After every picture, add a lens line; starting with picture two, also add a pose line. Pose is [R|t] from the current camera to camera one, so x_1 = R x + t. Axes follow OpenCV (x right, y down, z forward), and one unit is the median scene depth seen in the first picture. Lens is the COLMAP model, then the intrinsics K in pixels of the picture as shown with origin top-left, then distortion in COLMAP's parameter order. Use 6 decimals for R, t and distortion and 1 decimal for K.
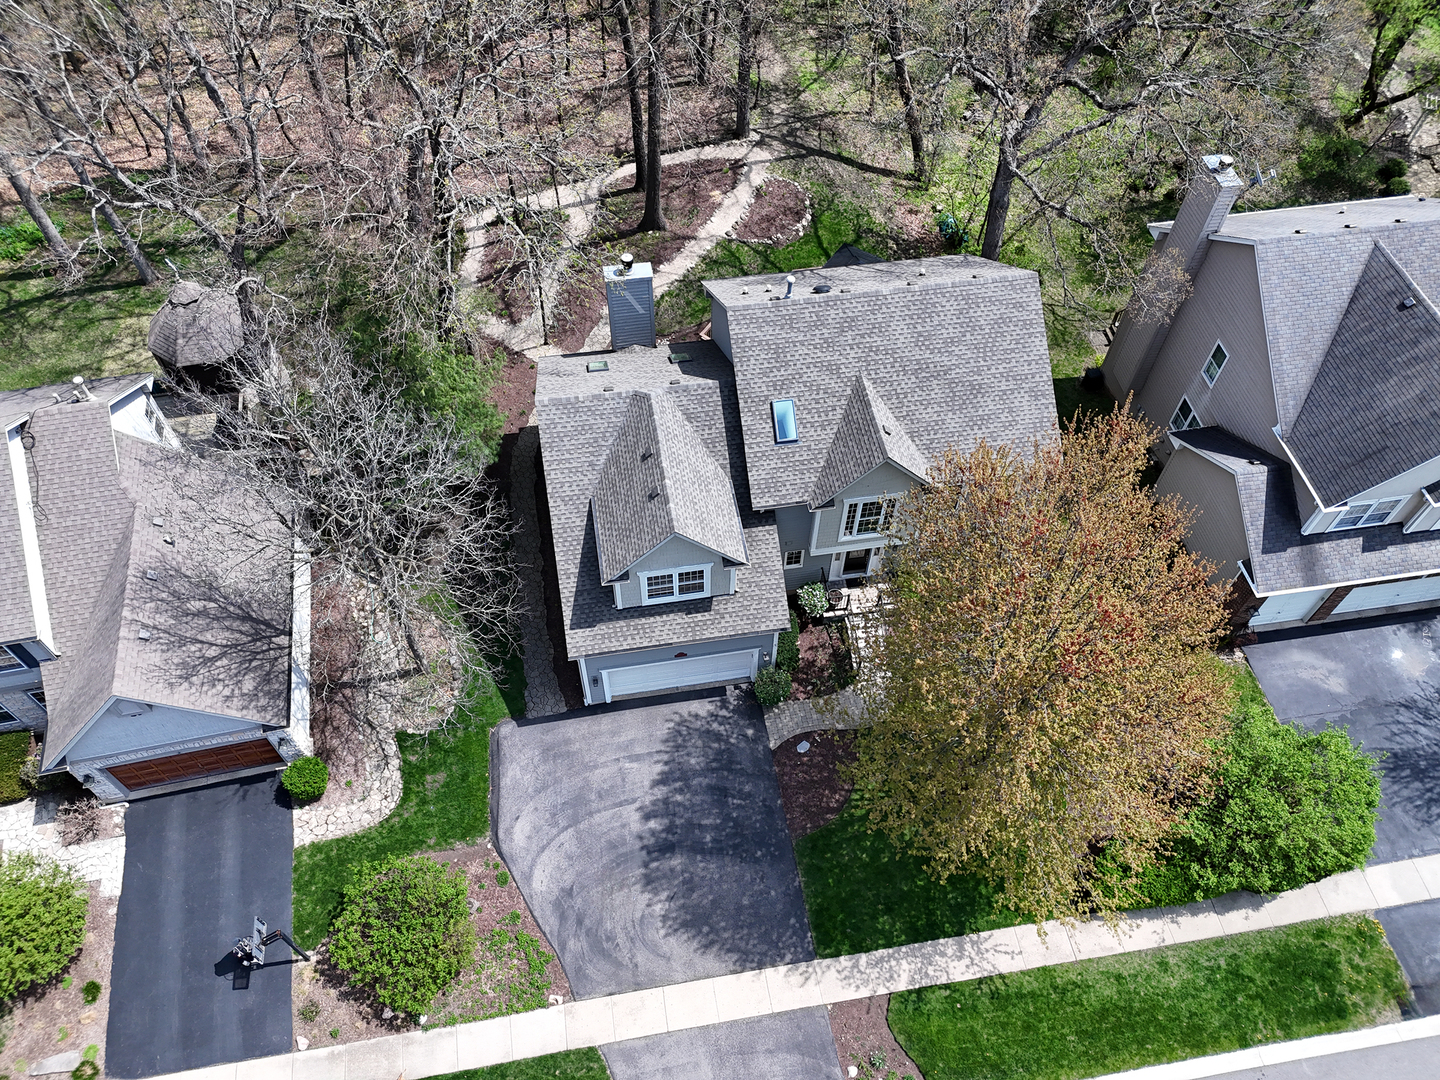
lens RADIAL K [[1121.3, 0, 720.0], [0, 1121.3, 540.0], [0, 0, 1]] dist [0.256714, -0.000137]
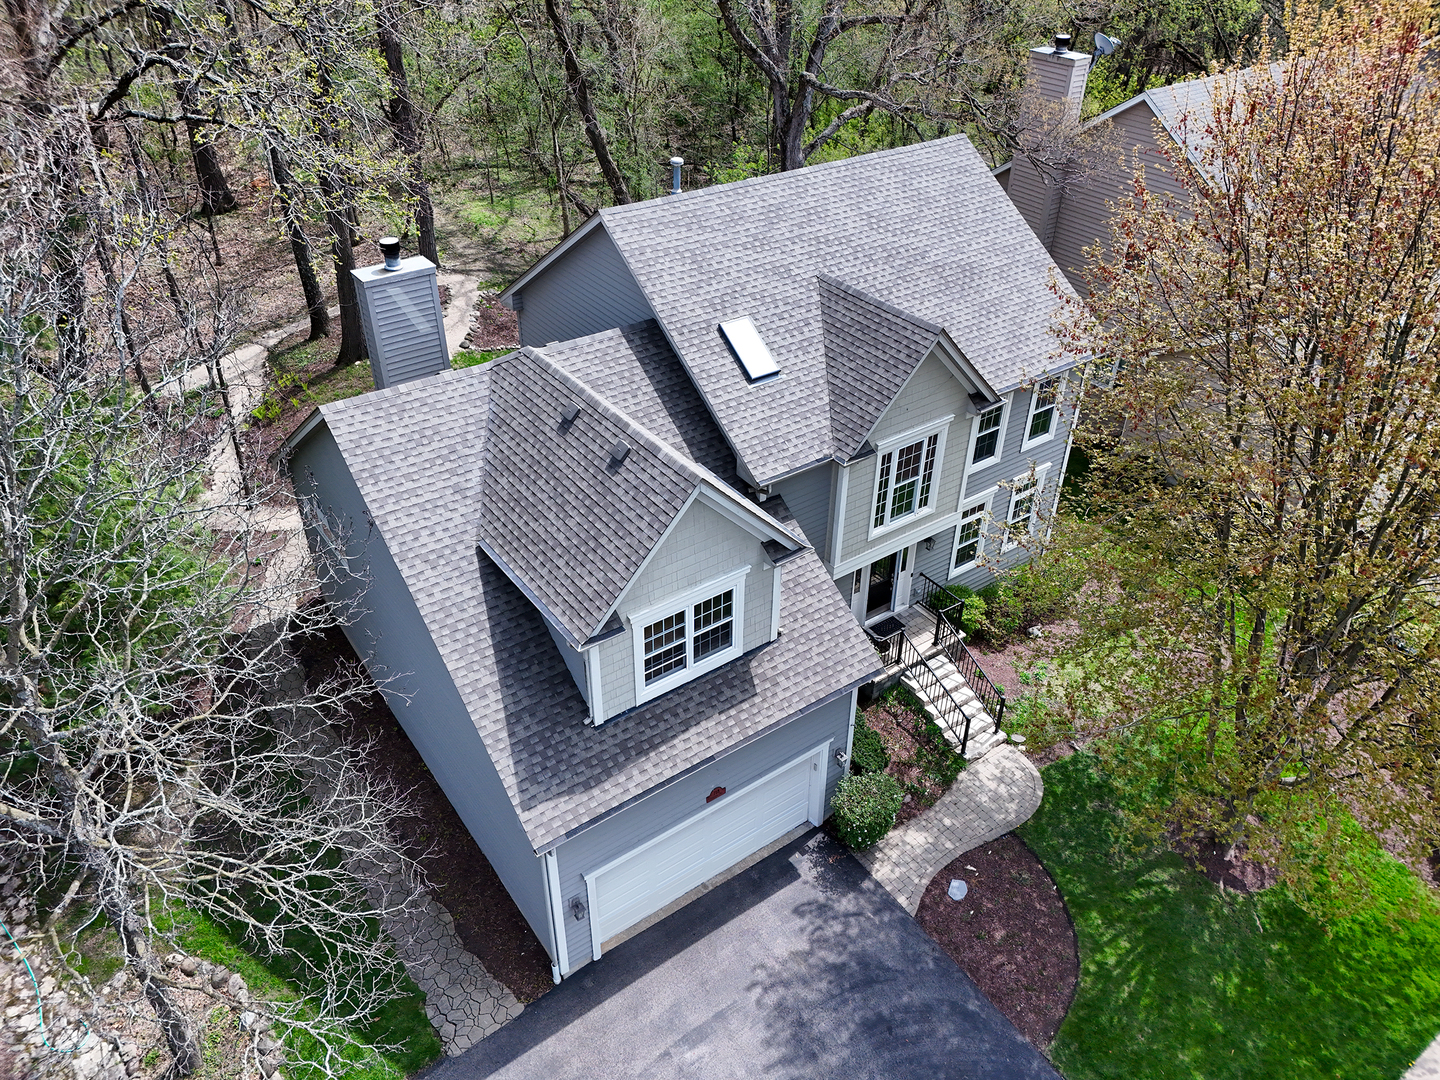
lens RADIAL K [[1066.2, 0, 720.0], [0, 1066.2, 540.0], [0, 0, 1]] dist [0.129380, -0.091202]
pose [[0.895599, -0.258688, 0.361917, -0.191700], [0.363141, 0.895050, -0.258871, 0.130681], [-0.256967, 0.363271, 0.895546, 0.512013]]
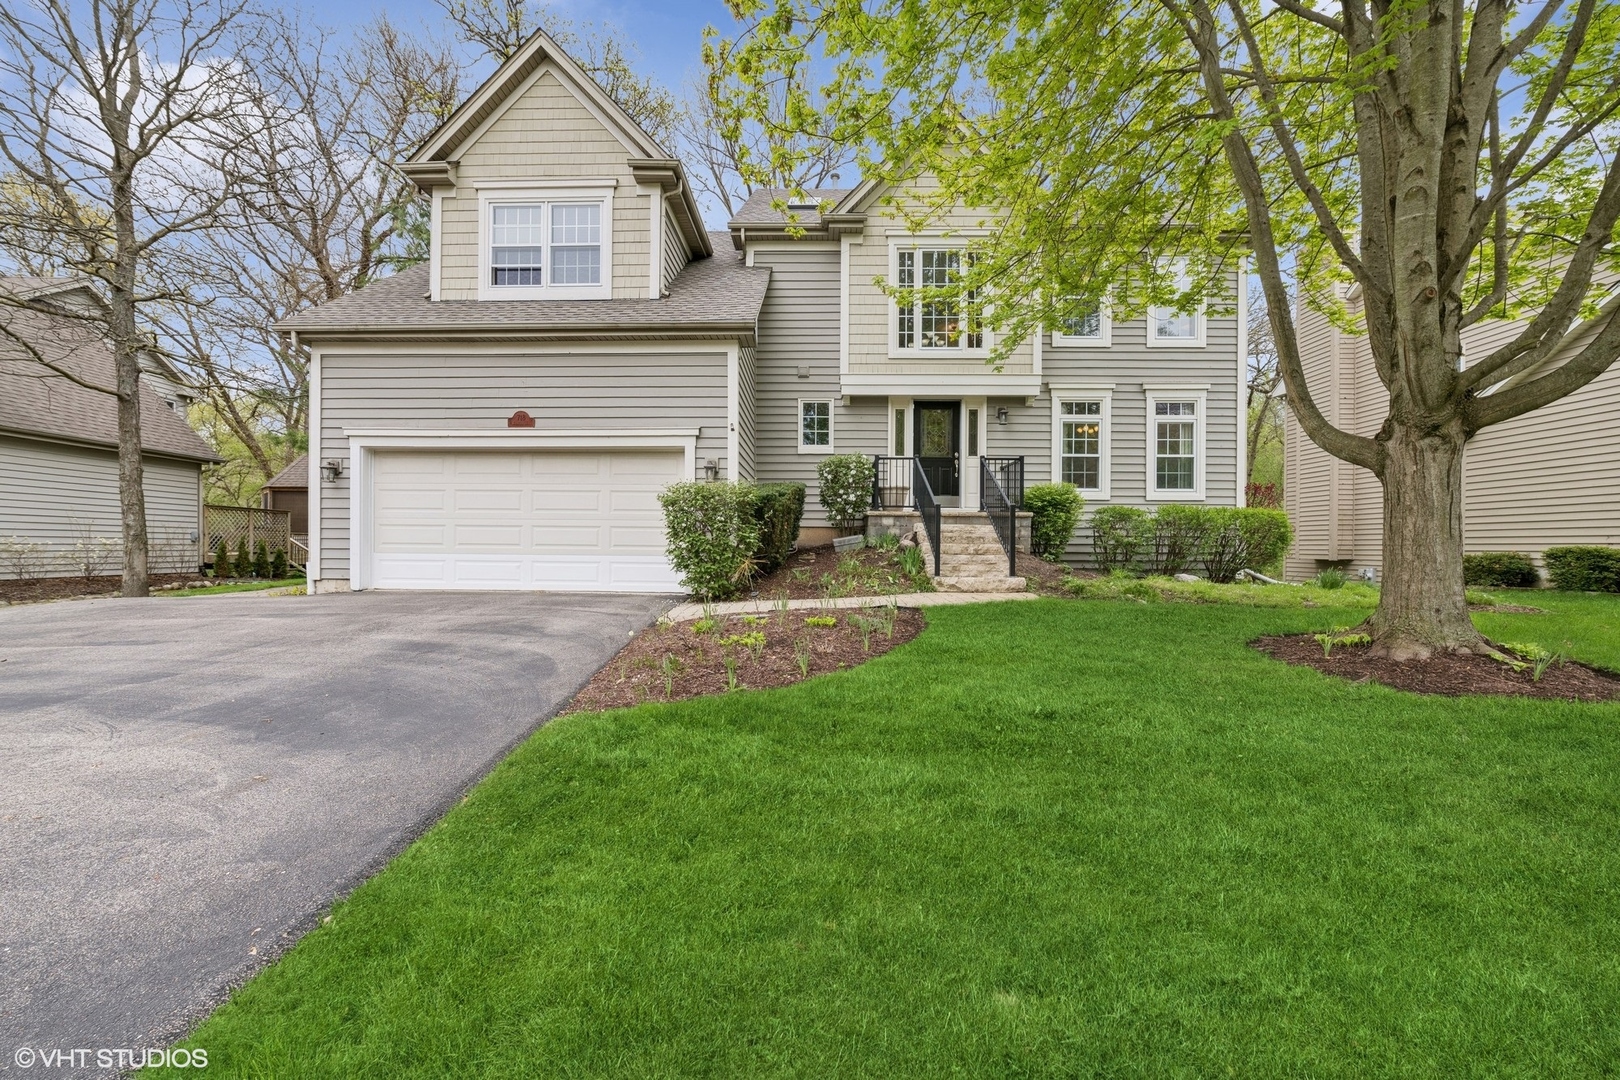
lens RADIAL K [[667.3, 0, 815.8], [0, 667.3, 551.2], [0, 0, 1]] dist [-0.026088, 0.000115]
pose [[0.983948, -0.004489, -0.178400, 0.133564], [-0.142152, 0.584644, -0.798739, 0.339185], [0.107886, 0.811278, 0.574621, 0.925928]]
